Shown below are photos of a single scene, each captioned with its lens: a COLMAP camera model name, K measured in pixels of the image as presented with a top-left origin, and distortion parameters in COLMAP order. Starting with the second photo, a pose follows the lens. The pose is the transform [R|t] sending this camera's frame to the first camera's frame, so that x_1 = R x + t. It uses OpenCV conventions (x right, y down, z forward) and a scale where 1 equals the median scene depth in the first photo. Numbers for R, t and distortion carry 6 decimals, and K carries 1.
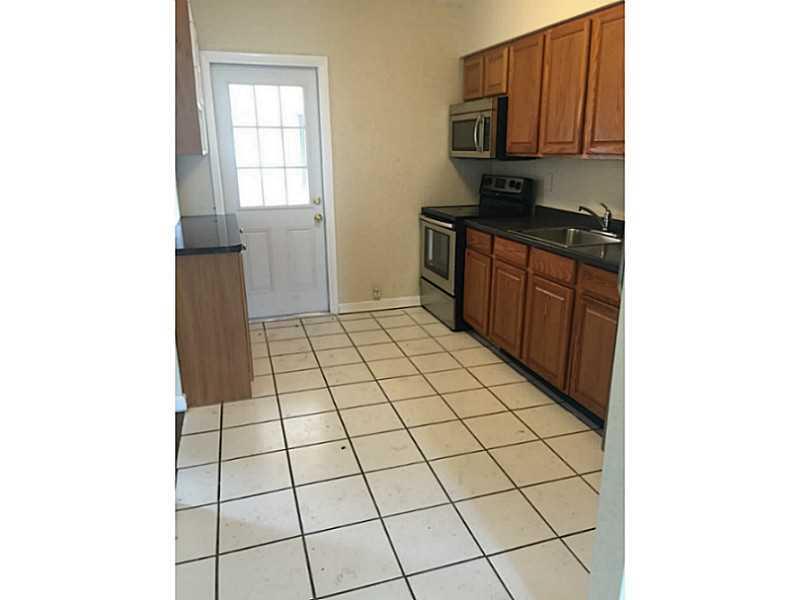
lens RADIAL K [[515.6, 0, 400.0], [0, 515.6, 300.0], [0, 0, 1]] dist [0.054944, -0.083908]
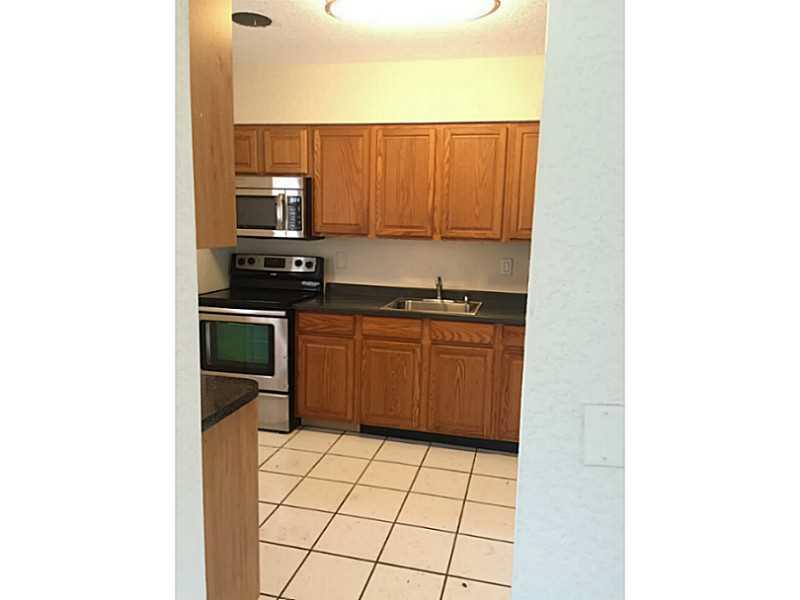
lens RADIAL K [[515.6, 0, 400.0], [0, 515.6, 300.0], [0, 0, 1]] dist [0.054944, -0.083908]
pose [[0.519497, -0.108169, 0.847598, -0.542245], [0.215494, 0.976477, -0.007461, -0.116938], [-0.826853, 0.186528, 0.530587, 0.369841]]
